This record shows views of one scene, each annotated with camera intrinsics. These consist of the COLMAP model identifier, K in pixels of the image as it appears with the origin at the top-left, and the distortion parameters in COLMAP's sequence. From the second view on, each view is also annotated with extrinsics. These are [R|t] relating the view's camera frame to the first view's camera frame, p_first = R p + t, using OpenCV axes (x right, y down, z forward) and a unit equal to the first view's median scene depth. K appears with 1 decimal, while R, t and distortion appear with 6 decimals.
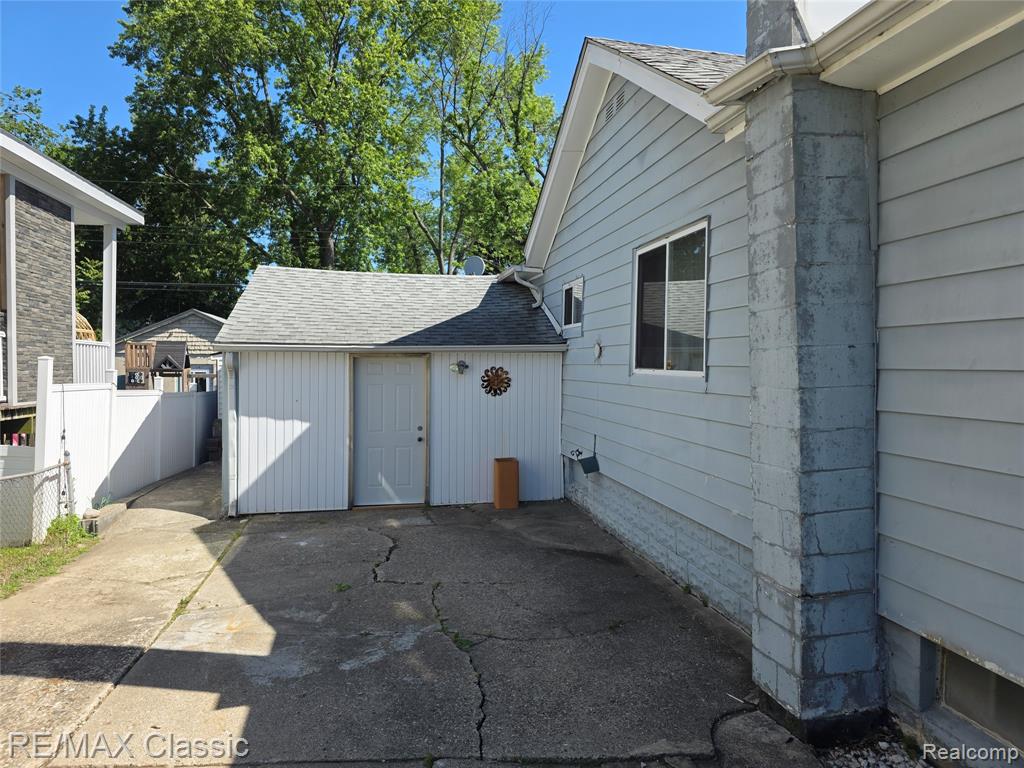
lens RADIAL K [[696.0, 0, 517.6], [0, 696.0, 385.6], [0, 0, 1]] dist [0.099141, -0.115757]
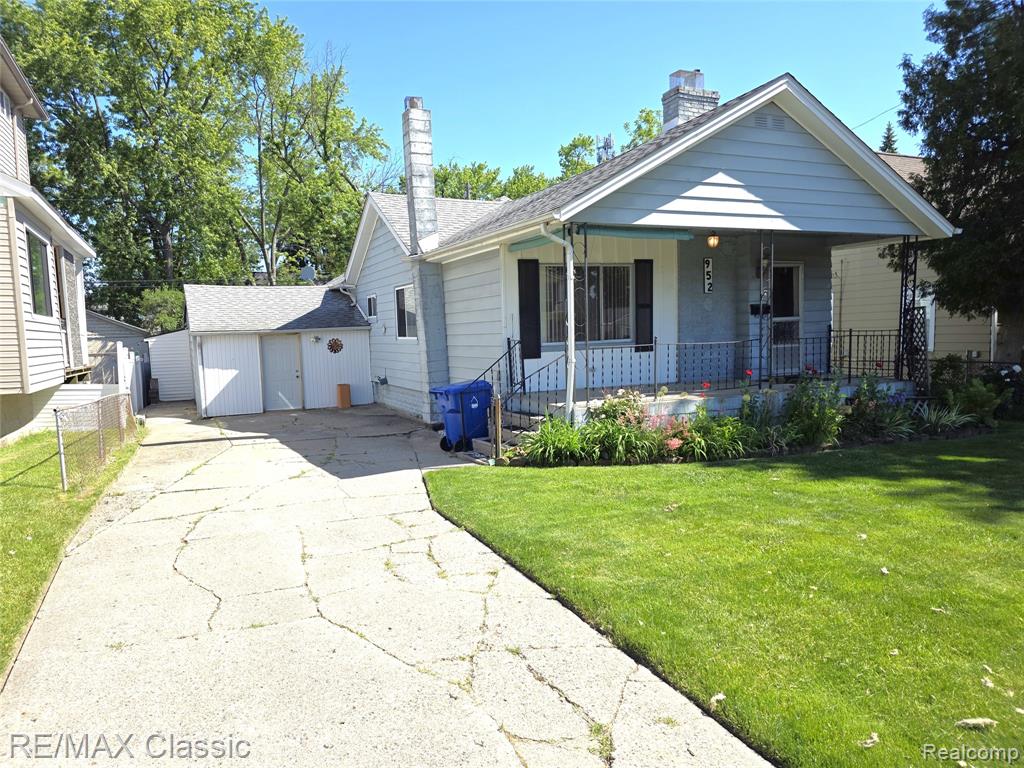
lens RADIAL K [[700.0, 0, 511.2], [0, 700.0, 401.6], [0, 0, 1]] dist [0.080833, -0.120925]
pose [[0.968824, -0.061973, 0.239874, -0.036352], [0.045926, 0.996352, 0.071926, 0.031279], [-0.243456, -0.058667, 0.968136, -1.090596]]
